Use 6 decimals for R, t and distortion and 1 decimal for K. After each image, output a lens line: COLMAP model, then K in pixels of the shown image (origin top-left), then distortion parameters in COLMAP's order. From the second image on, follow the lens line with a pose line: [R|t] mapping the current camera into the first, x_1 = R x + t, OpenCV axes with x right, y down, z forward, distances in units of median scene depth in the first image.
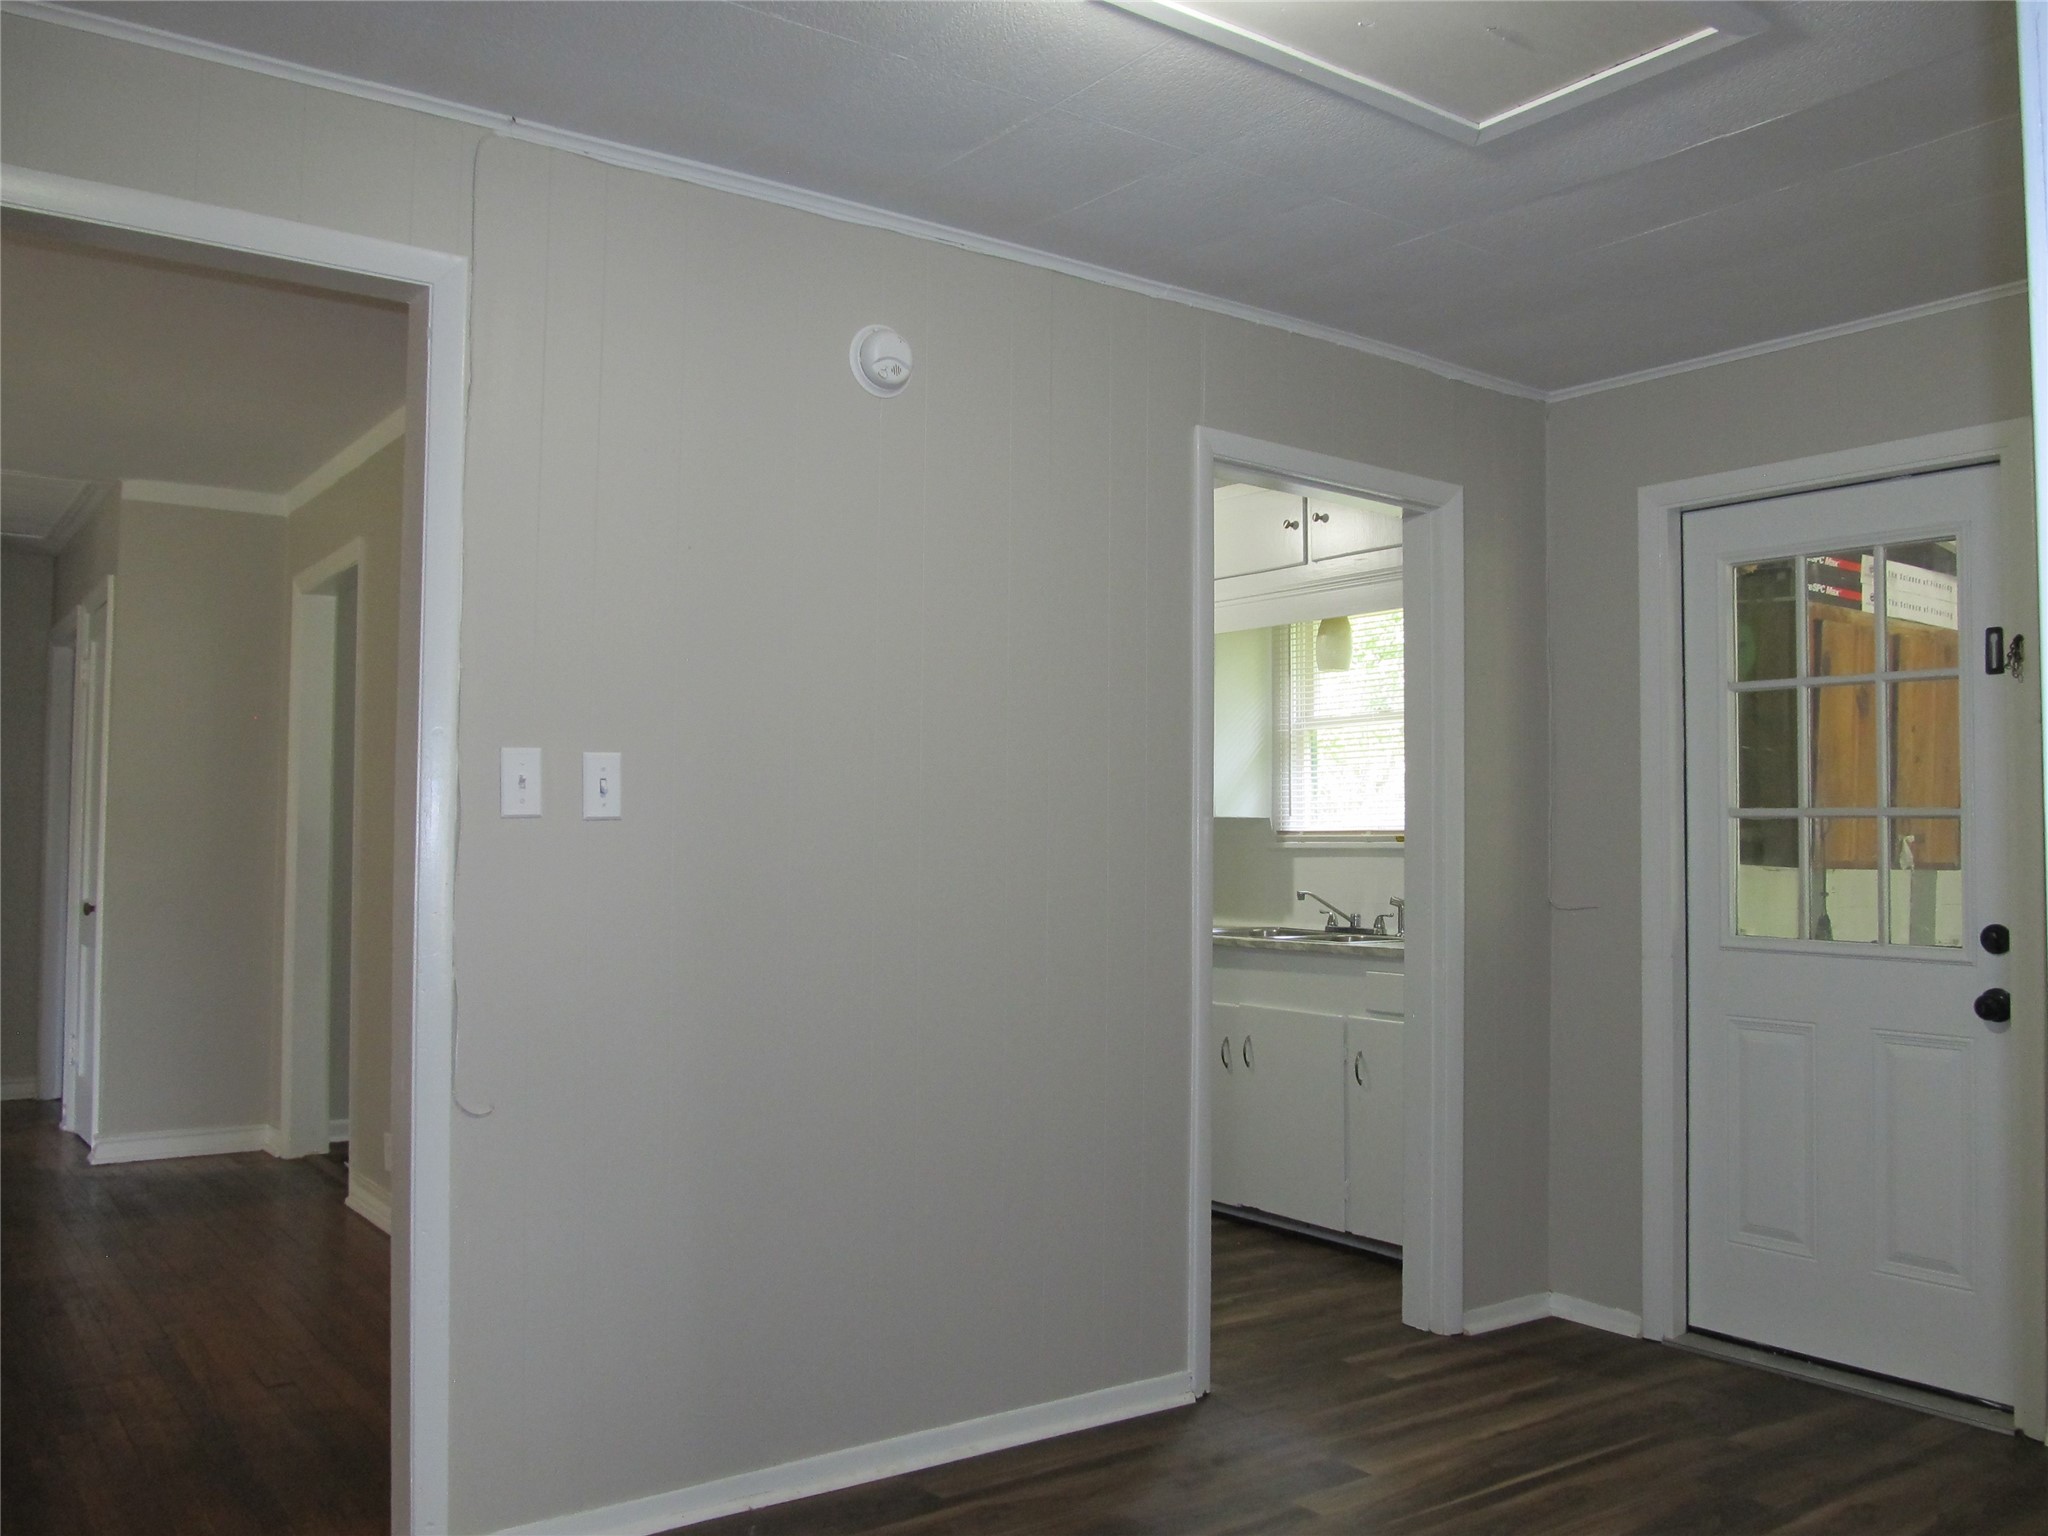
lens RADIAL K [[1705.7, 0, 1024.0], [0, 1705.7, 768.0], [0, 0, 1]] dist [-0.042532, -0.010151]
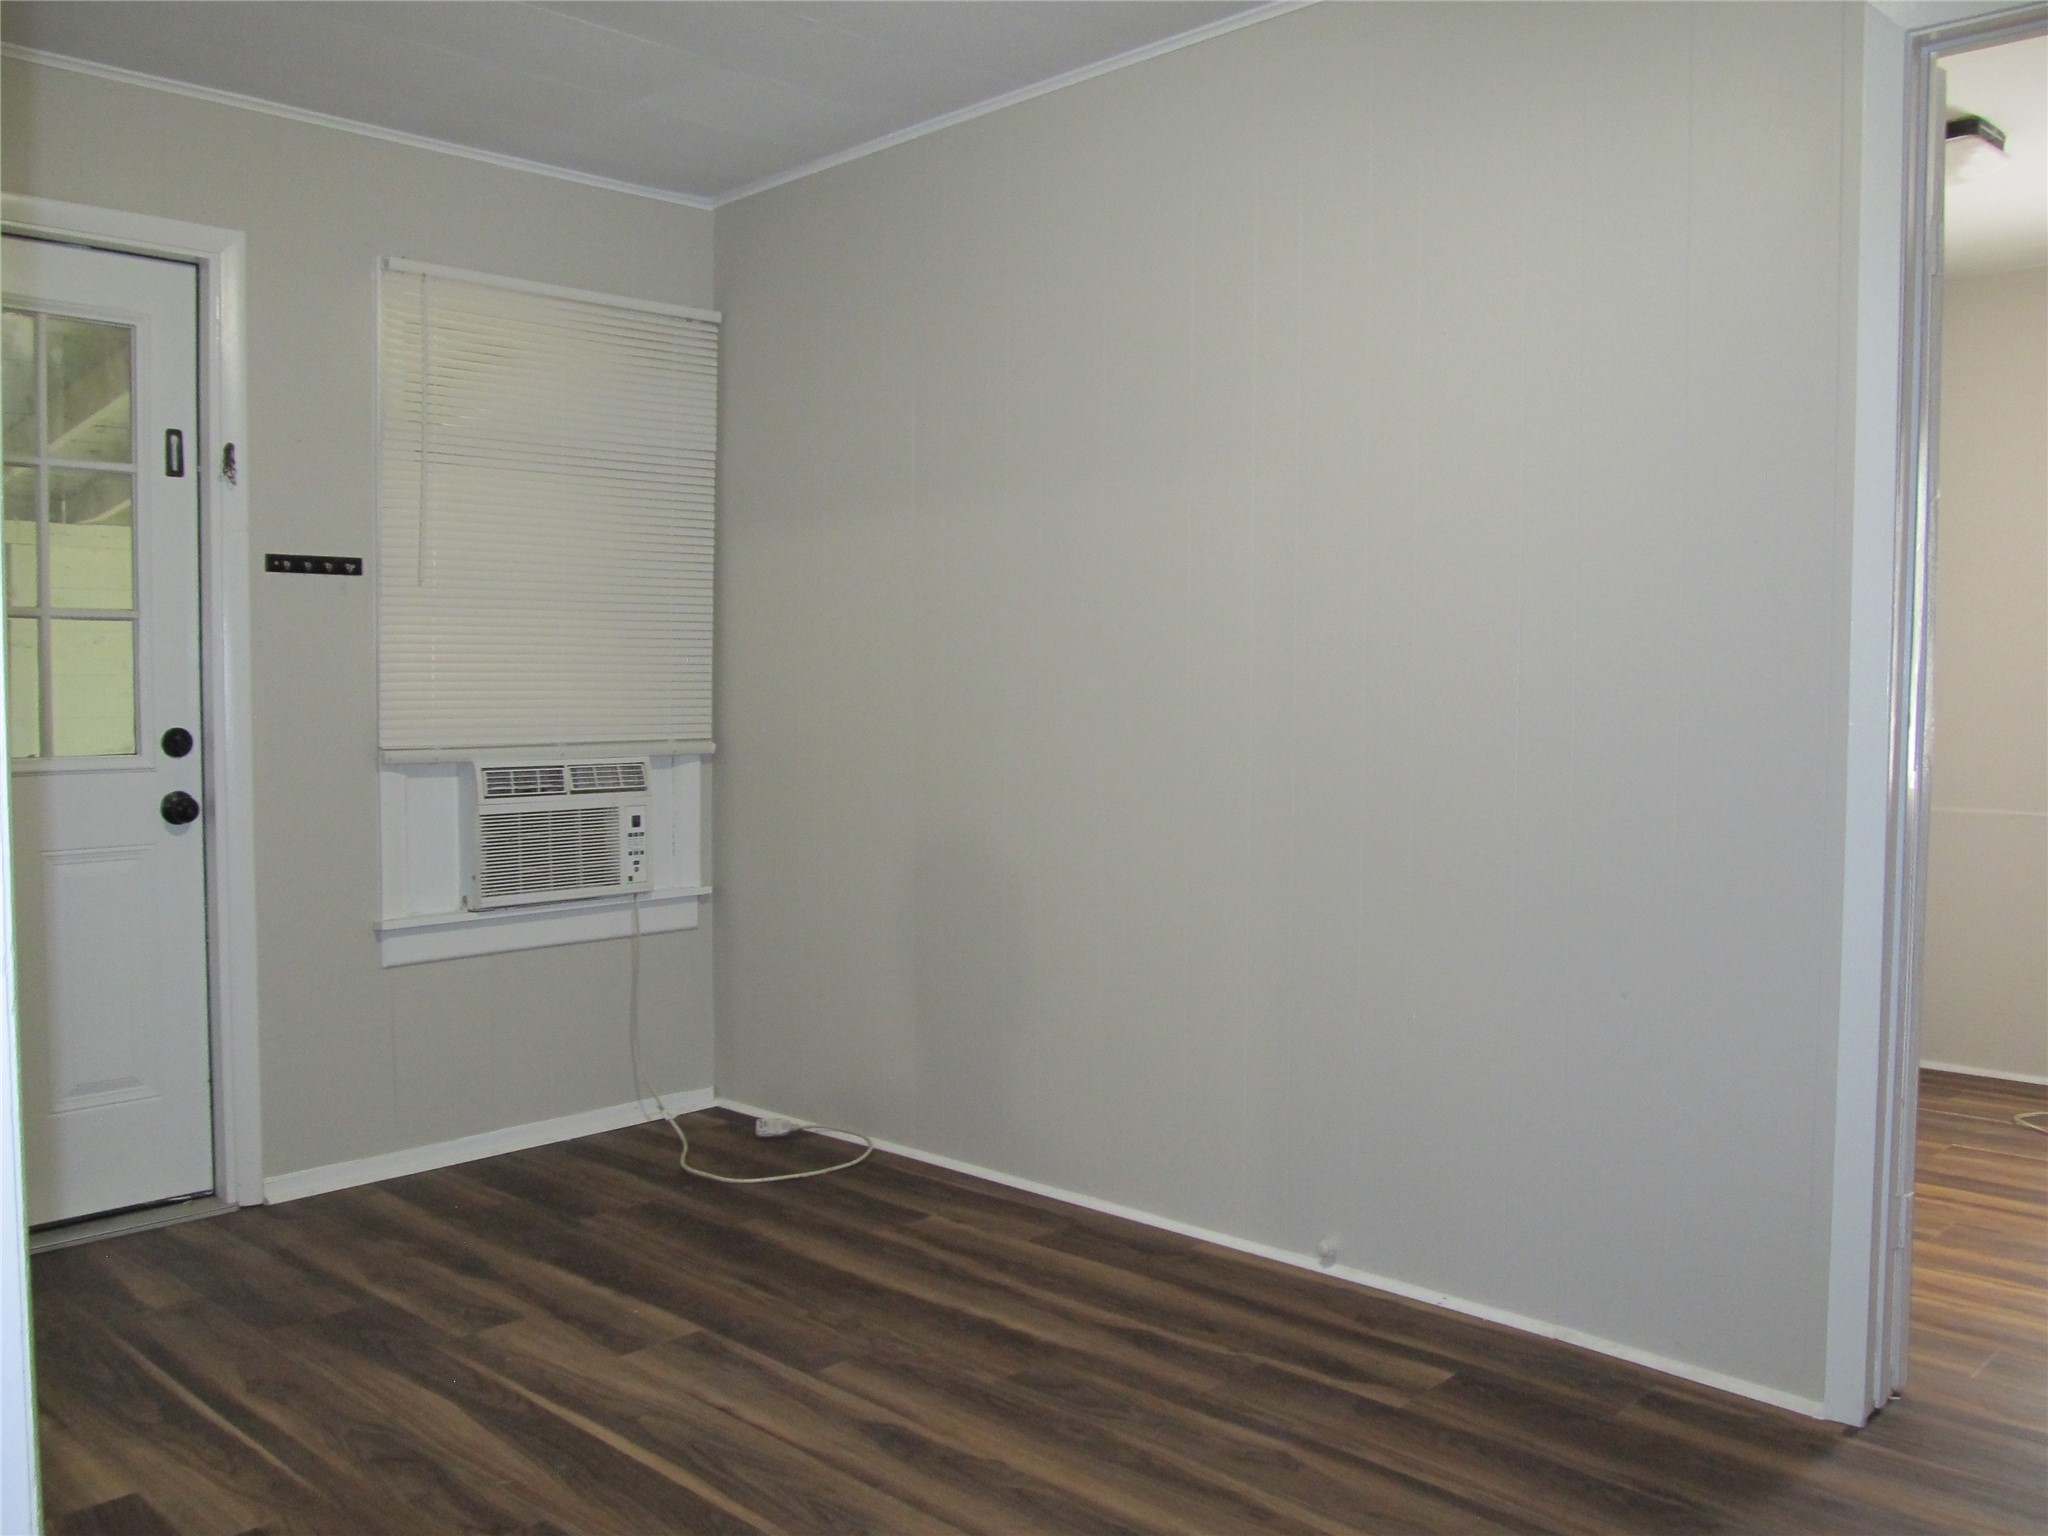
lens RADIAL K [[1705.7, 0, 1024.0], [0, 1705.7, 768.0], [0, 0, 1]] dist [-0.042532, -0.010151]
pose [[-0.168565, -0.062773, 0.983690, -0.501617], [-0.036085, 0.997694, 0.057484, 0.040998], [-0.985030, -0.025807, -0.170441, 0.673445]]
